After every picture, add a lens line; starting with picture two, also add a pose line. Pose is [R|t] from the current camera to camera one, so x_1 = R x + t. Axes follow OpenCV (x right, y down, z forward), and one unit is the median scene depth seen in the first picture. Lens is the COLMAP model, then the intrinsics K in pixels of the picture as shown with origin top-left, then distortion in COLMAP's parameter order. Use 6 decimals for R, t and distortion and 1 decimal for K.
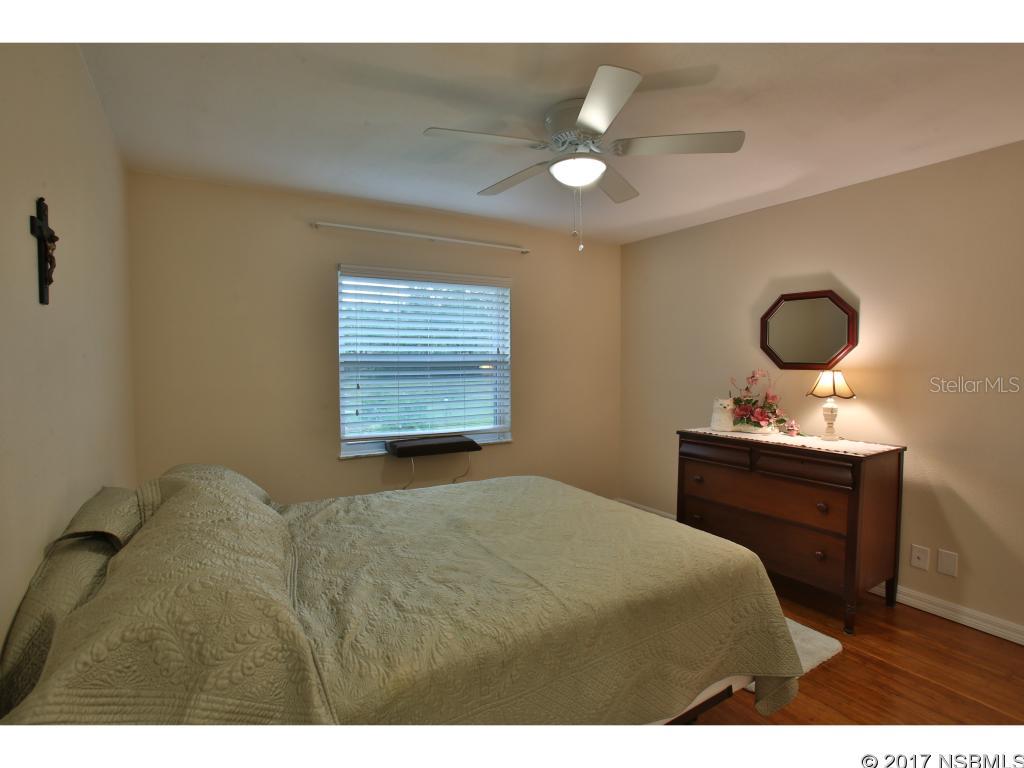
lens RADIAL K [[506.9, 0, 512.0], [0, 506.9, 384.0], [0, 0, 1]] dist [-0.068112, 0.000126]
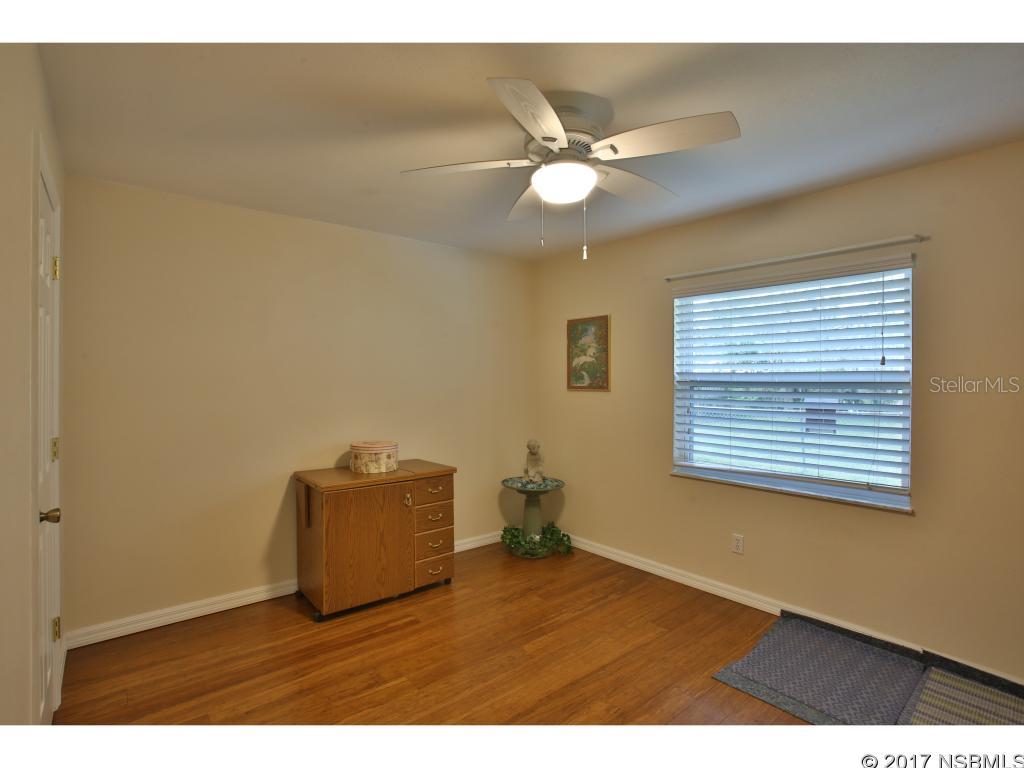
lens RADIAL K [[506.9, 0, 512.0], [0, 506.9, 384.0], [0, 0, 1]] dist [-0.068112, 0.000126]
pose [[0.134308, 0.008569, -0.990903, 1.215582], [-0.054178, 0.998530, 0.001292, -0.042340], [0.989457, 0.053511, 0.134575, 1.030512]]
